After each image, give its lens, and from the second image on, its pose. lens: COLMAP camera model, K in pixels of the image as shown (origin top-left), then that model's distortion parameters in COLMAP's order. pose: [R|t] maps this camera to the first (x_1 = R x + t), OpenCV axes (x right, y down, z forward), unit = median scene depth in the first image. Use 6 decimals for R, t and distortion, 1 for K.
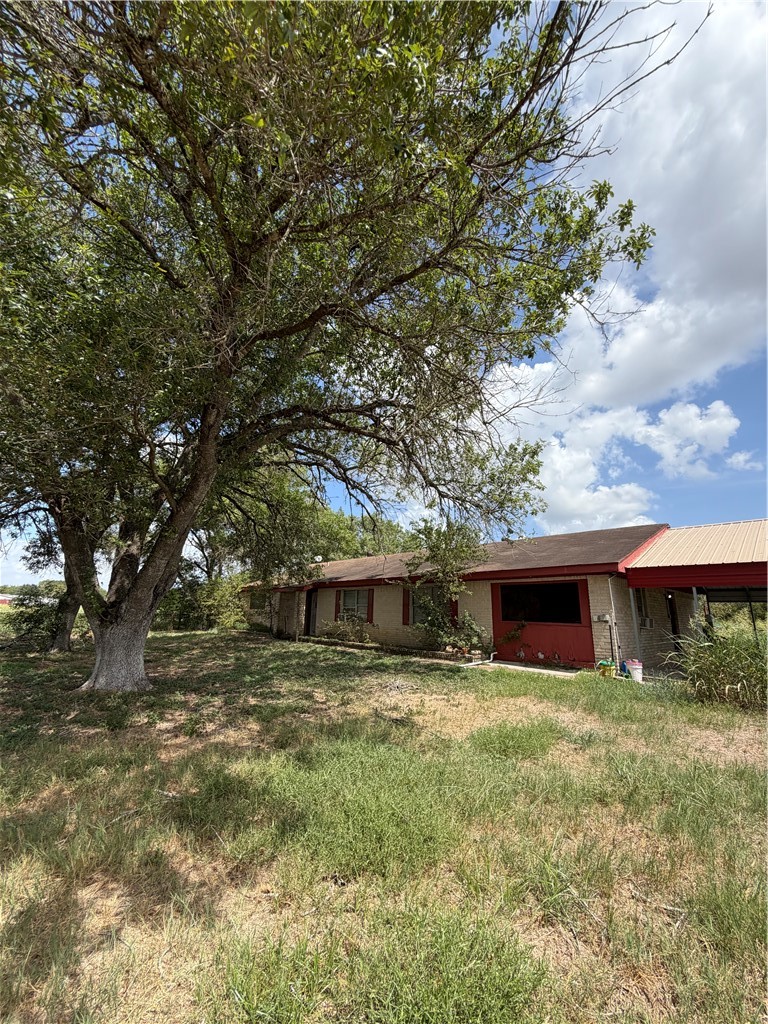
lens RADIAL K [[410.0, 0, 387.1], [0, 410.0, 511.1], [0, 0, 1]] dist [-0.017496, 0.002917]
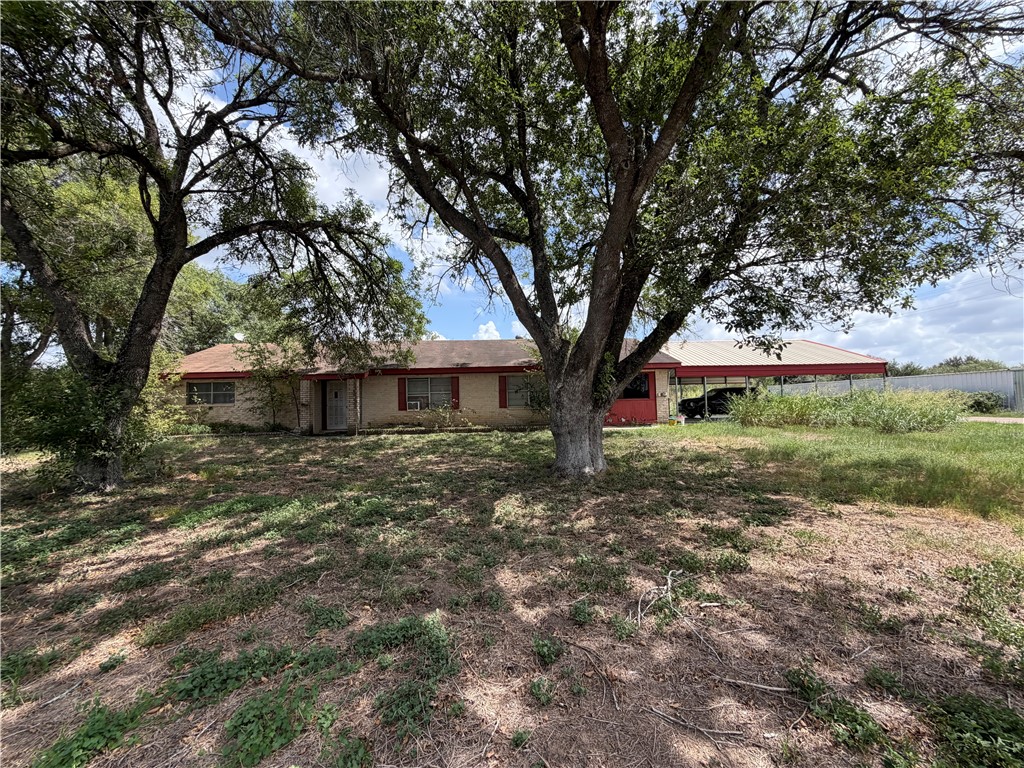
lens RADIAL K [[410.0, 0, 510.4], [0, 410.0, 383.7], [0, 0, 1]] dist [-0.017496, 0.002917]
pose [[0.654923, 0.013661, 0.755572, -1.304103], [-0.140206, 0.984674, 0.103725, 0.146725], [-0.742576, -0.173867, 0.646801, 0.420065]]
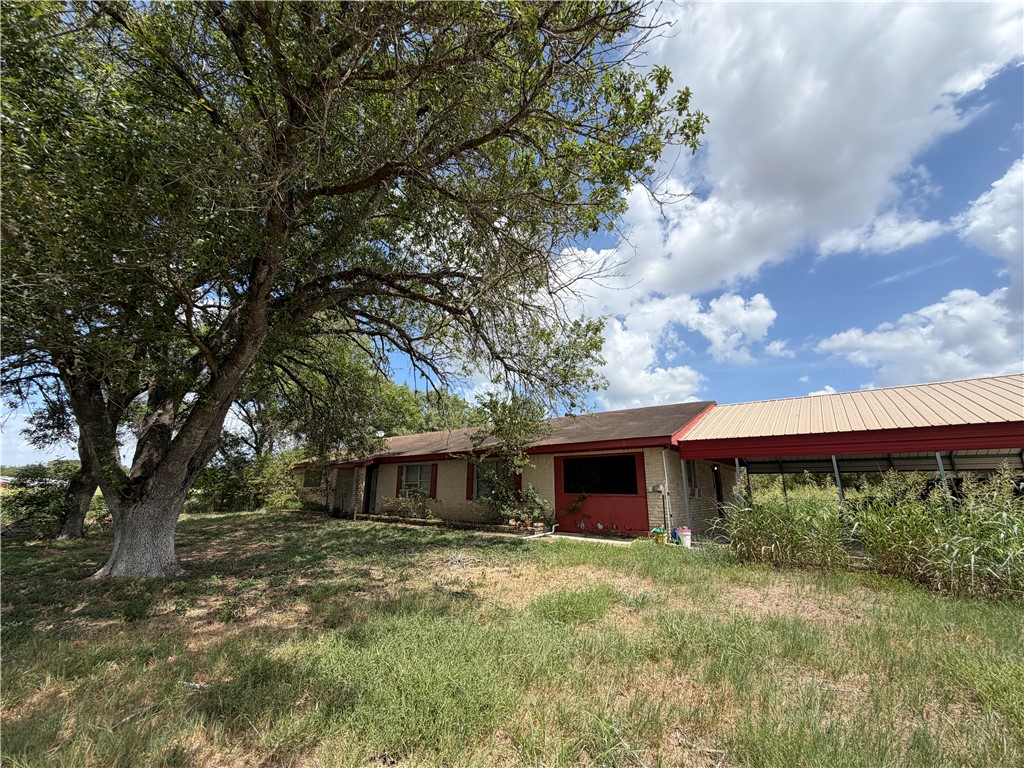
lens RADIAL K [[410.0, 0, 515.2], [0, 410.0, 386.1], [0, 0, 1]] dist [-0.017496, 0.002917]
pose [[0.988957, 0.020481, 0.146782, 0.005488], [-0.019439, 0.999775, -0.008529, 0.015622], [-0.146924, 0.005582, 0.989132, 0.007292]]
